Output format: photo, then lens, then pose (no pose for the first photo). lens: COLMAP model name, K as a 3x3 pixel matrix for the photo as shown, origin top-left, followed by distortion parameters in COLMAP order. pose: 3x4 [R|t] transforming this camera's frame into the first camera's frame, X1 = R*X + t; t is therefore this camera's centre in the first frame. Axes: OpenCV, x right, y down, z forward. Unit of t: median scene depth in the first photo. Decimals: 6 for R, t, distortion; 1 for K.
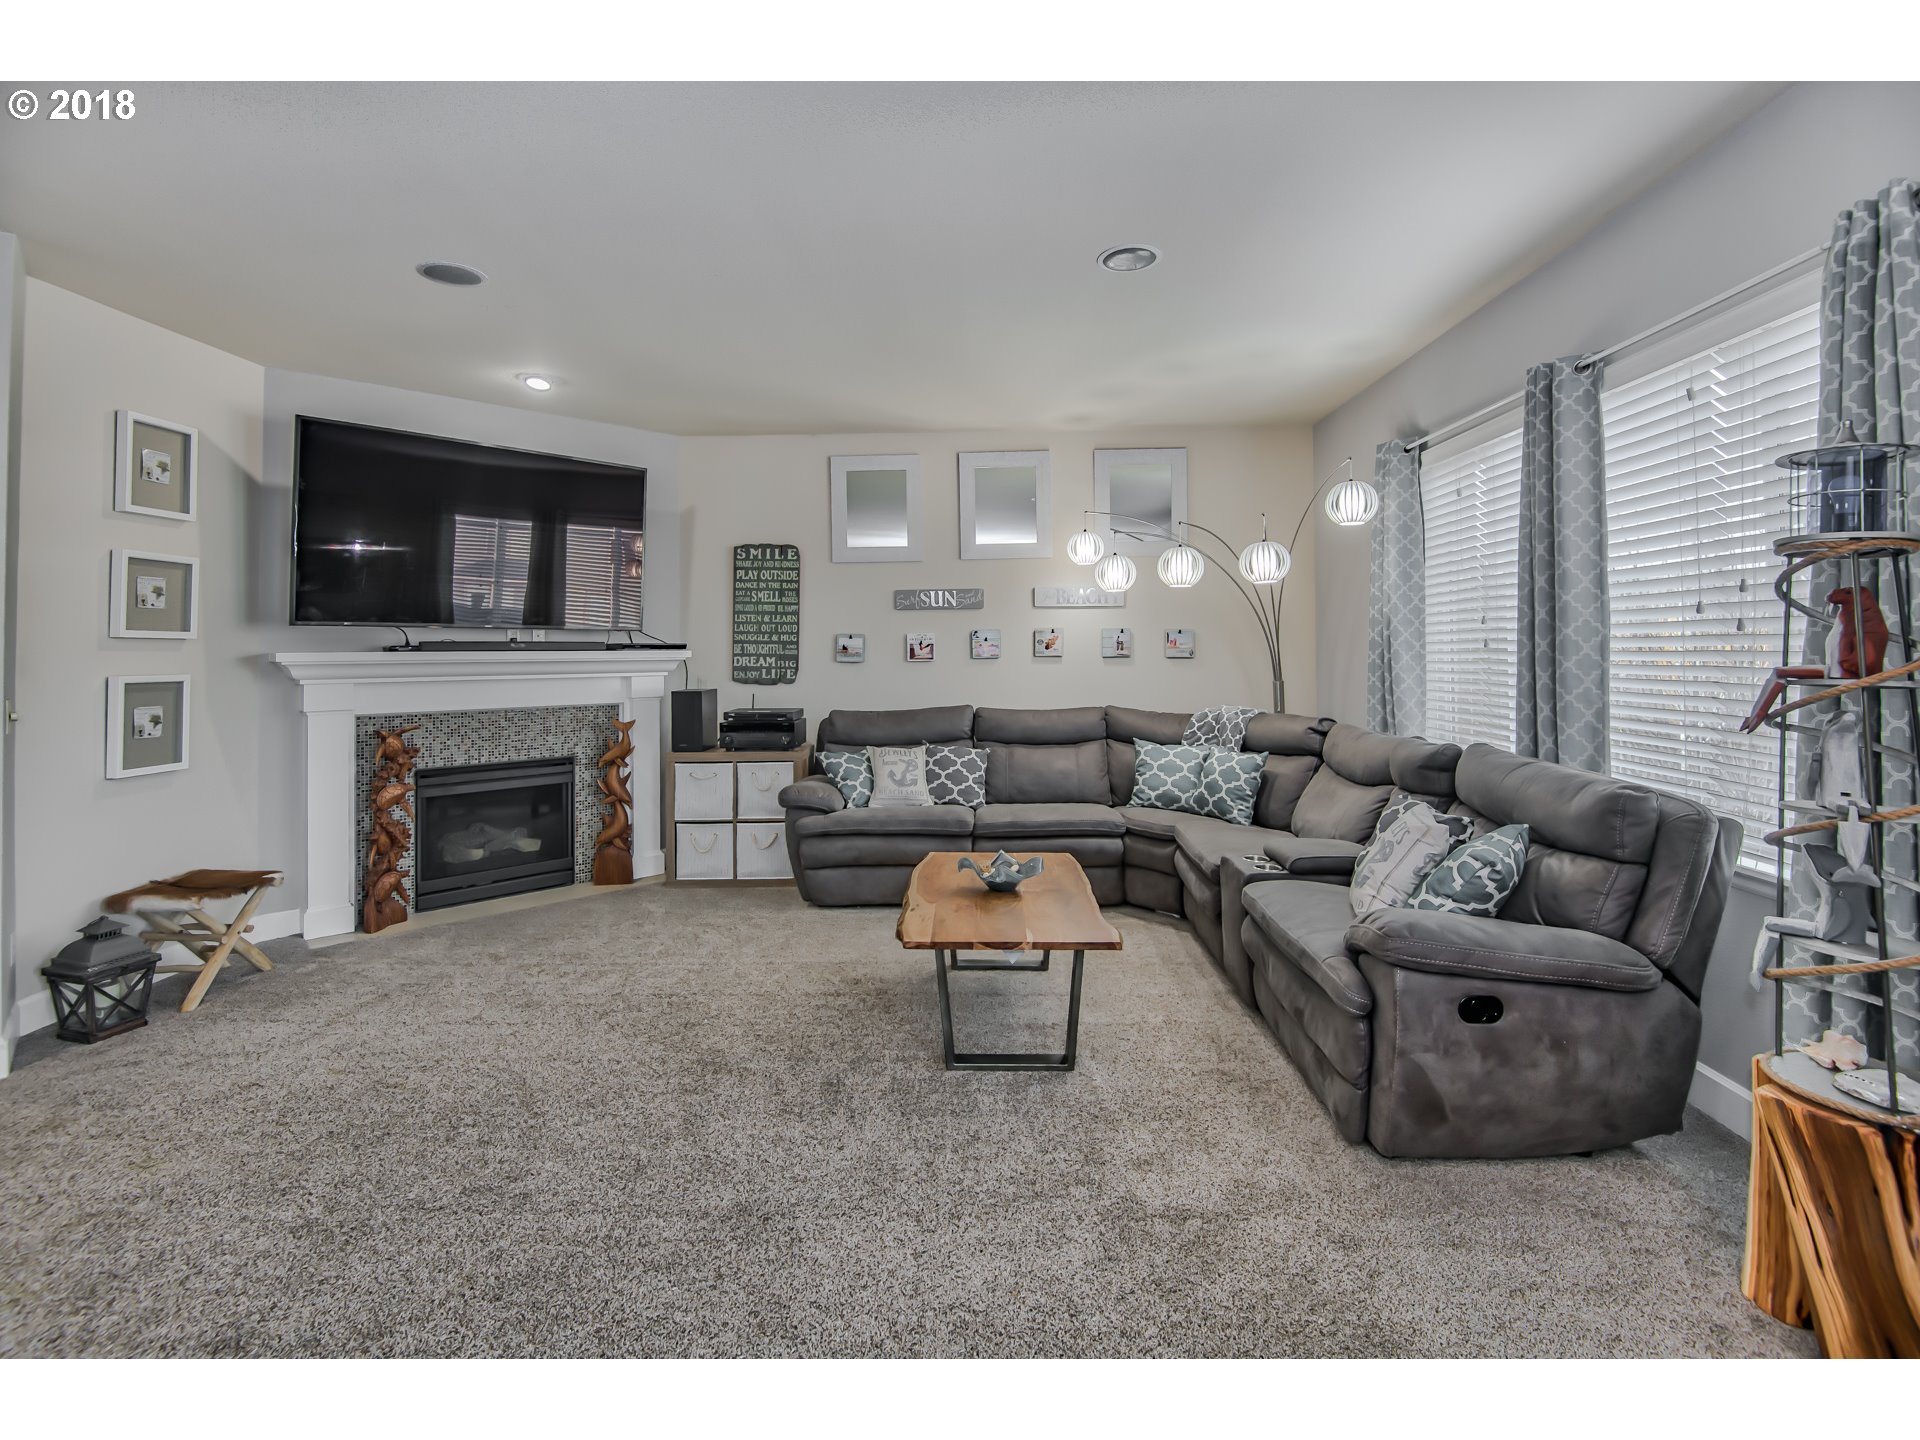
lens RADIAL K [[875.6, 0, 962.8], [0, 875.6, 632.1], [0, 0, 1]] dist [0.002439, -0.005443]
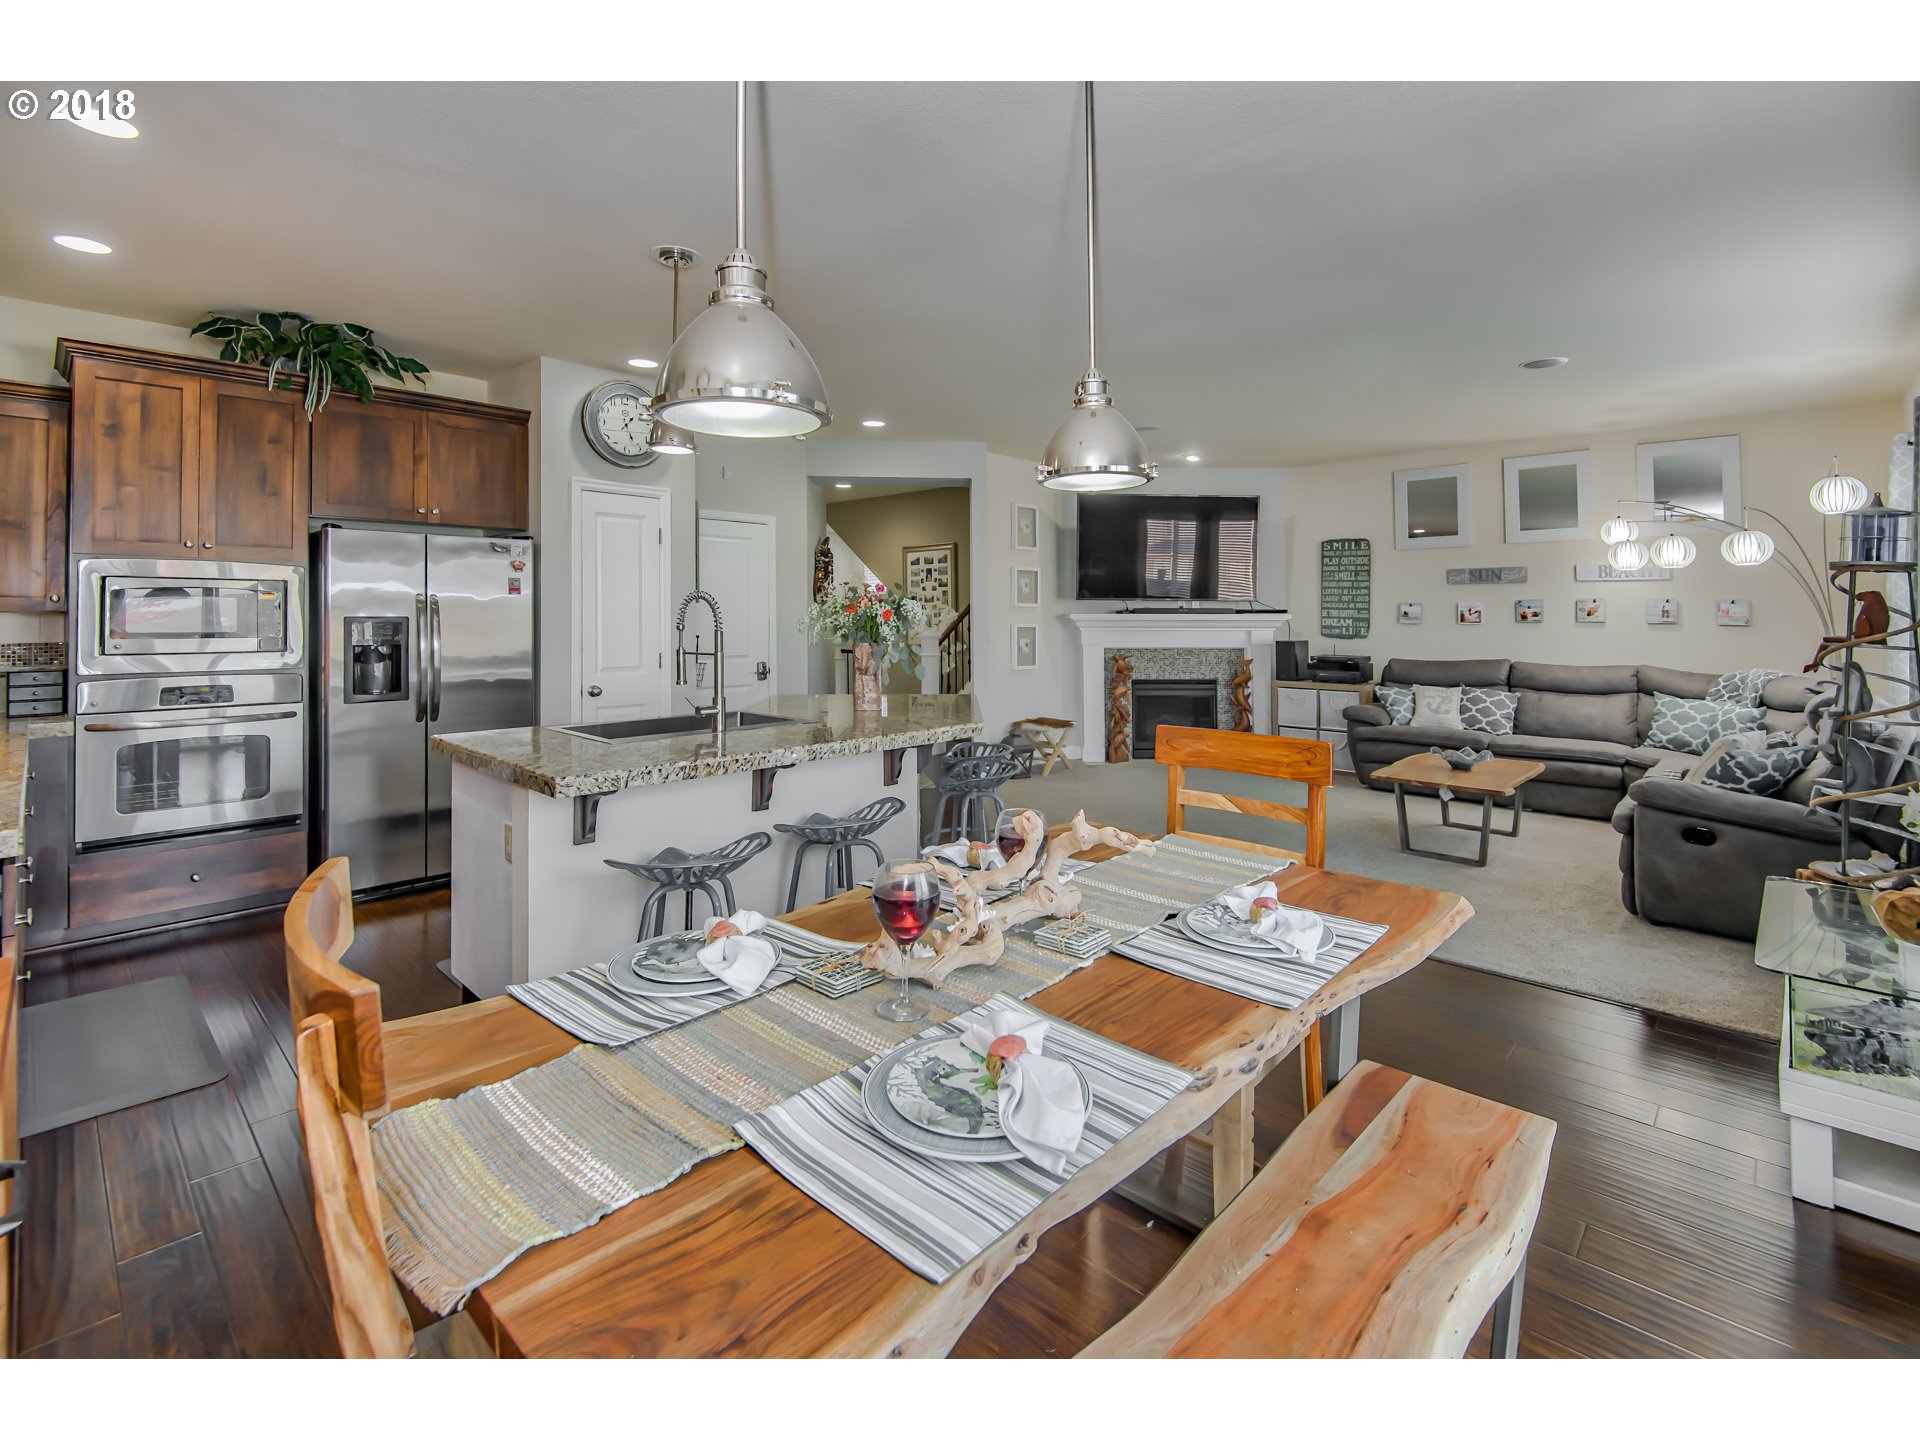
lens RADIAL K [[875.6, 0, 965.9], [0, 875.6, 587.5], [0, 0, 1]] dist [0.002439, -0.005443]
pose [[0.749373, -0.009084, -0.662086, 0.284518], [0.007235, 0.999959, -0.005531, -0.021754], [0.662109, -0.000646, 0.749407, -0.522398]]
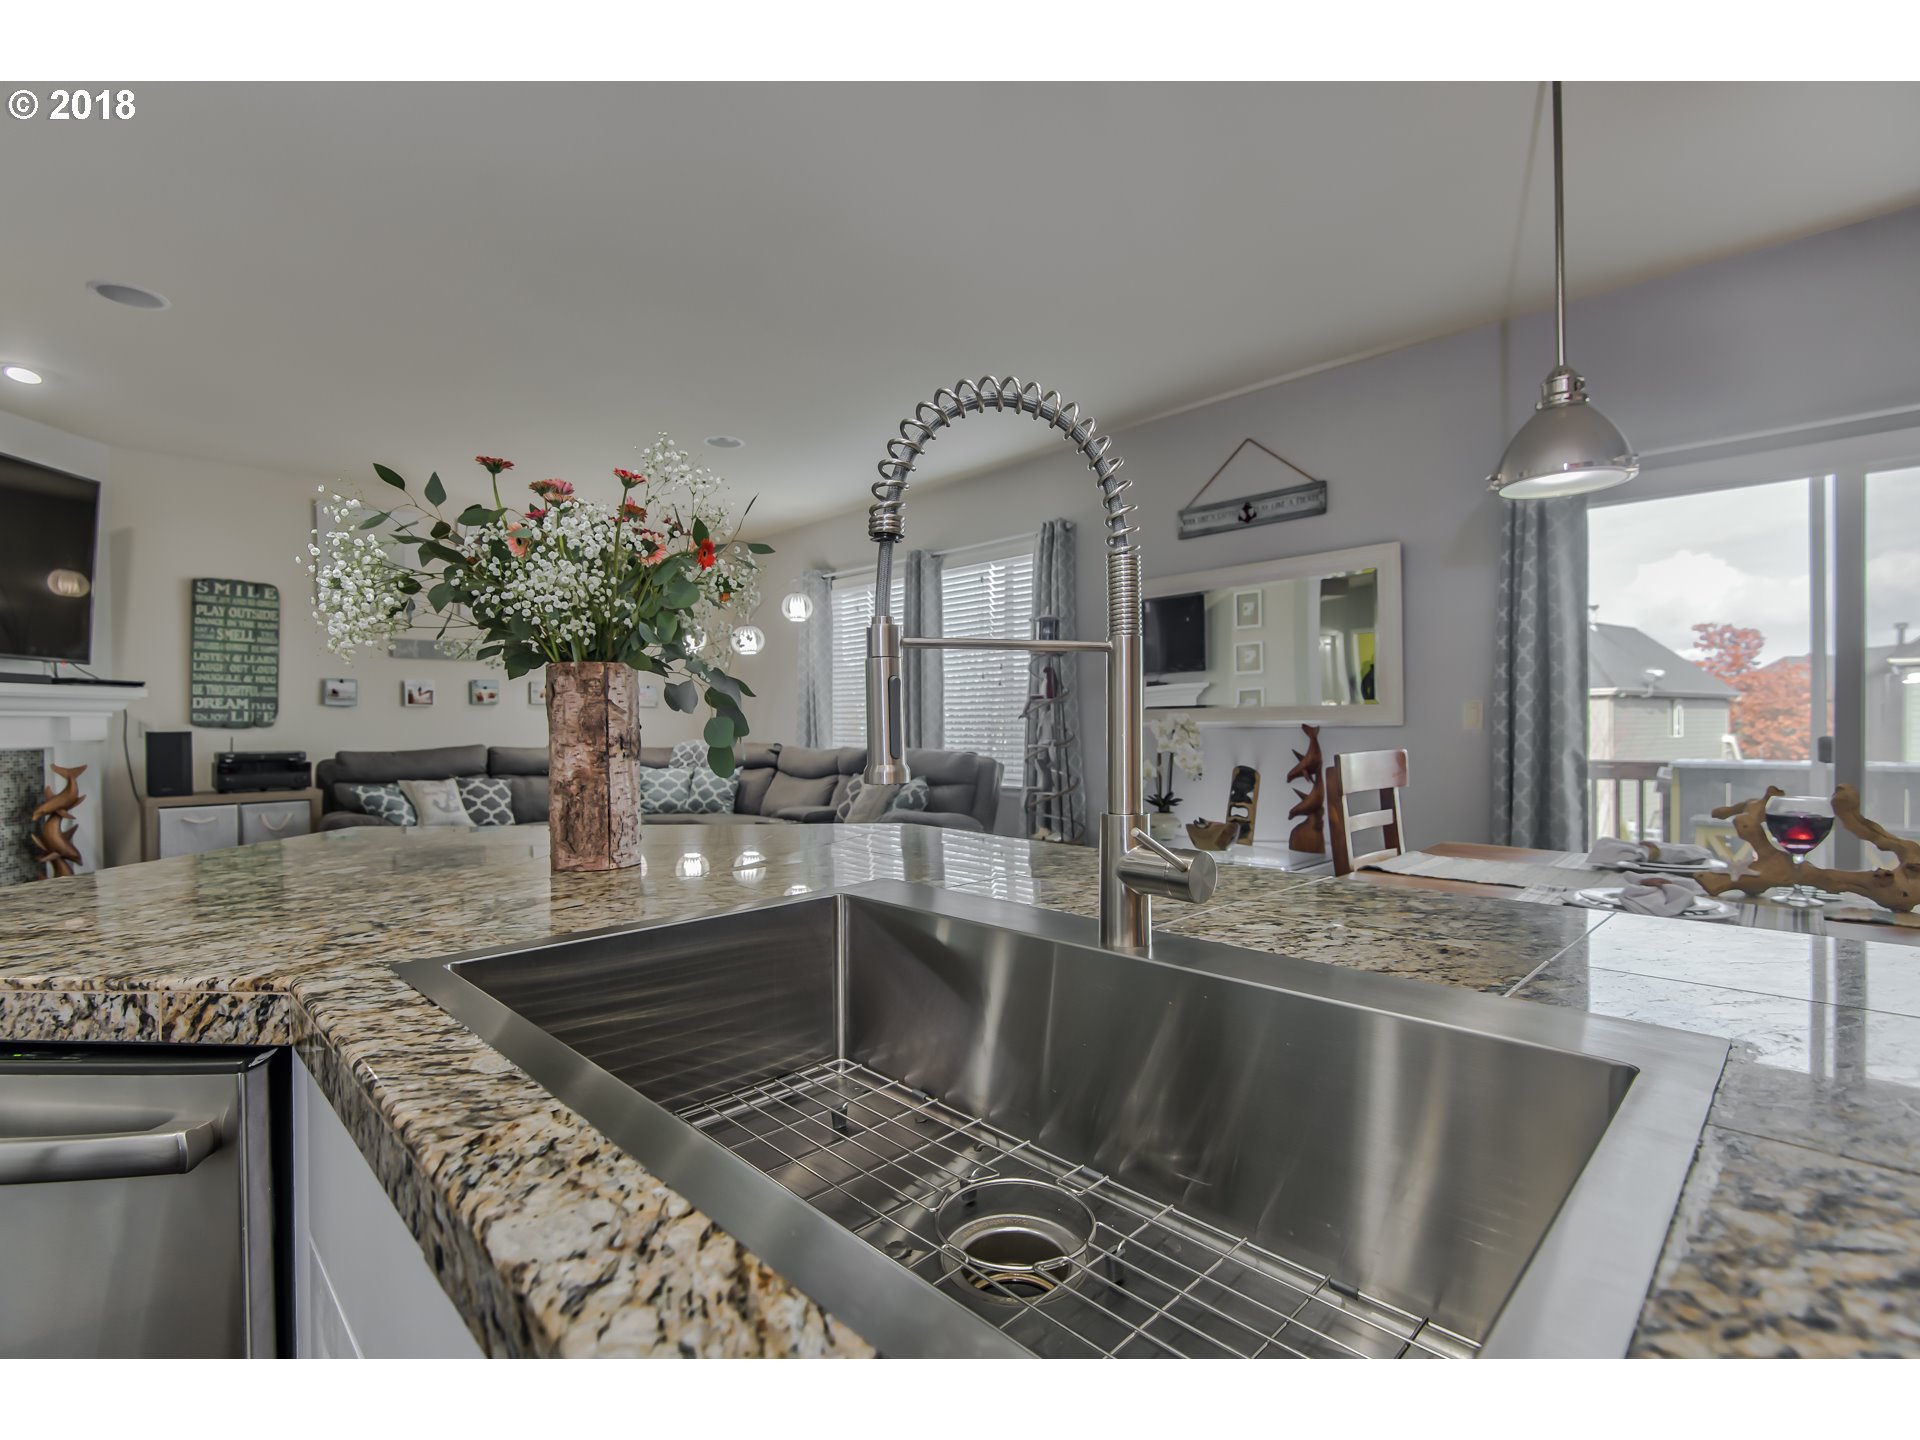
lens RADIAL K [[875.6, 0, 965.9], [0, 875.6, 724.7], [0, 0, 1]] dist [0.002439, -0.005443]
pose [[0.681251, 0.000832, 0.732050, -0.430844], [-0.015916, 0.999780, 0.013675, 0.034688], [-0.731877, -0.020968, 0.681114, -0.259042]]
